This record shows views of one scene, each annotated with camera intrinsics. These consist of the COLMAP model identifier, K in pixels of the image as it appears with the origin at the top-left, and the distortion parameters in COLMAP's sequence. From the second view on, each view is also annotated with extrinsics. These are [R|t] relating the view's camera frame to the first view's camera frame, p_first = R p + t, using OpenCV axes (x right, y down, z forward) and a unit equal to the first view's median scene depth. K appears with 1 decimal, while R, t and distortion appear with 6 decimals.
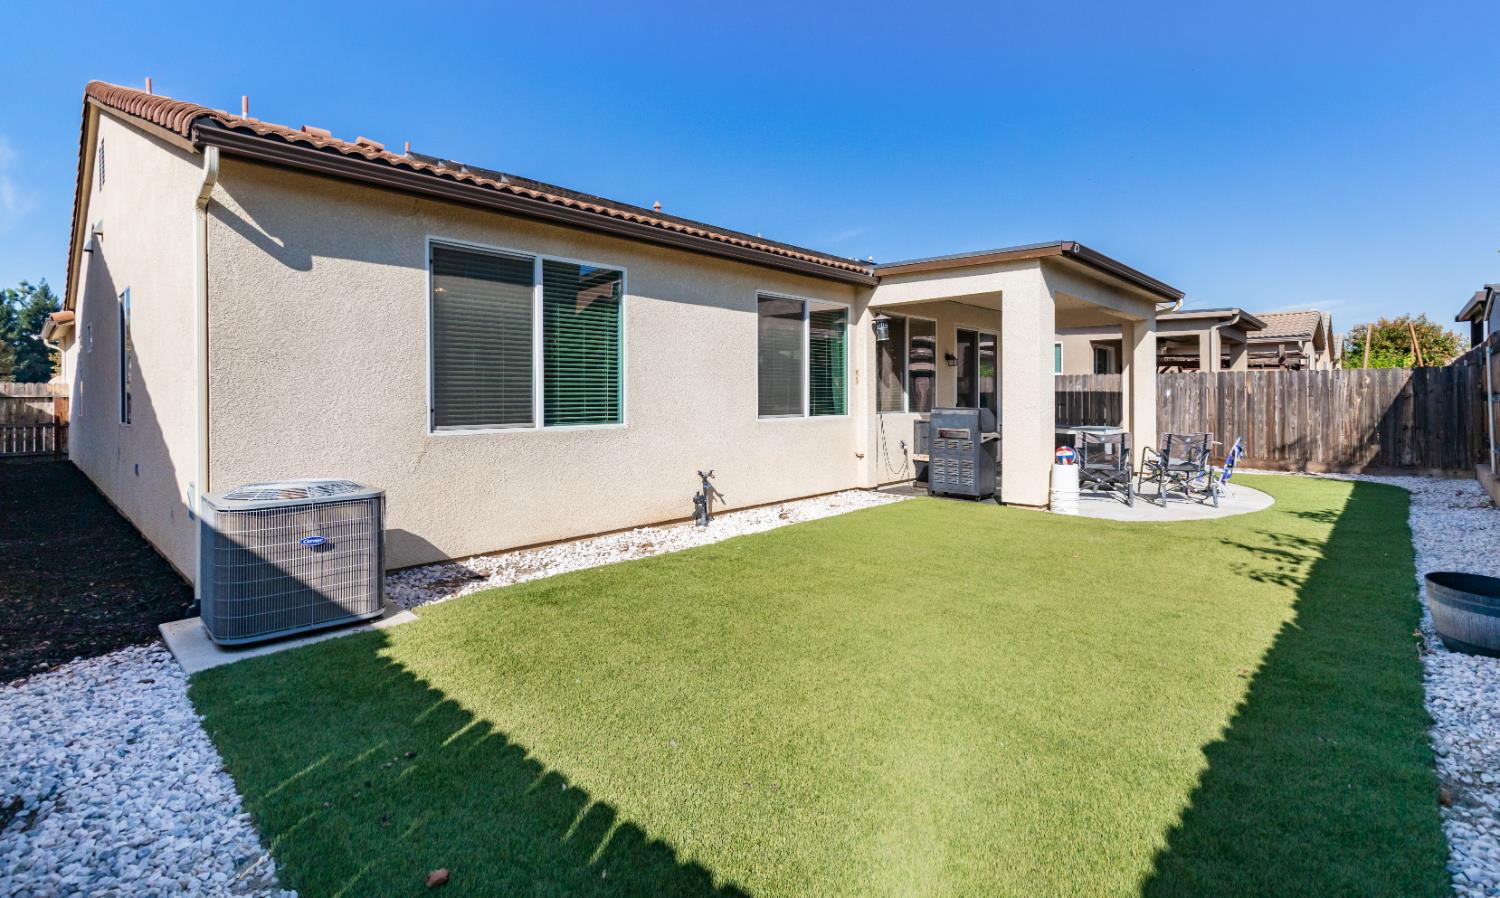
lens RADIAL K [[689.7, 0, 750.4], [0, 689.7, 398.1], [0, 0, 1]] dist [0.010084, -0.000446]
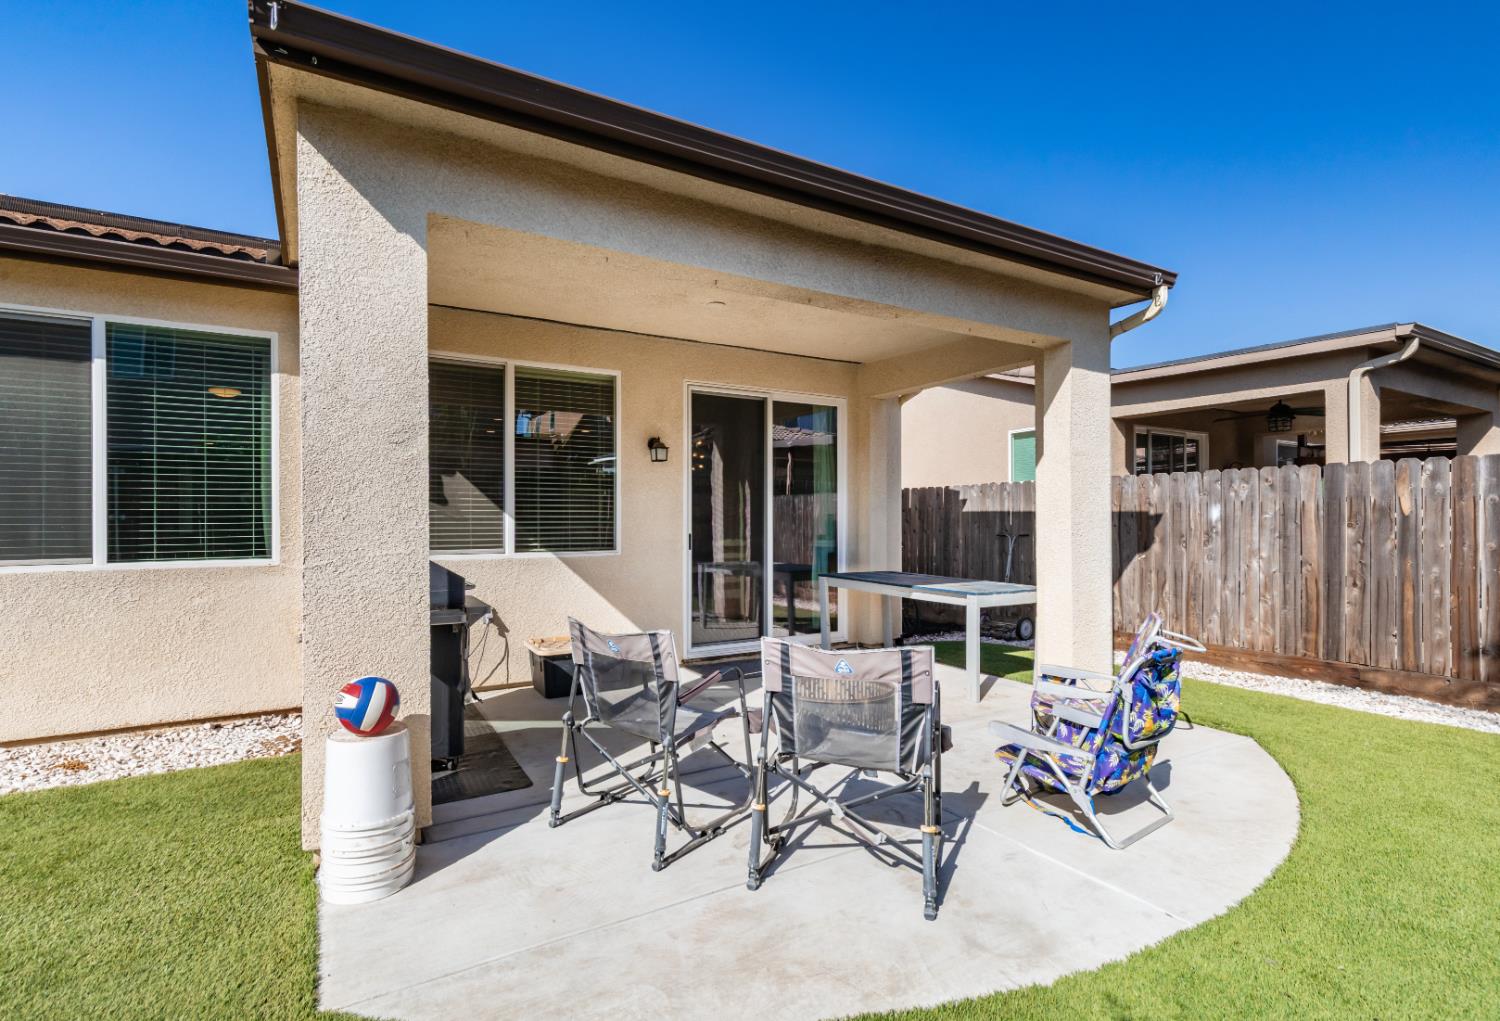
lens RADIAL K [[702.2, 0, 691.7], [0, 702.2, 529.7], [0, 0, 1]] dist [0.001765, 0.000151]
pose [[0.951348, 0.004921, -0.308079, 0.448938], [-0.000704, 0.999905, 0.013800, -0.002592], [0.308118, -0.012912, 0.951261, 0.474959]]
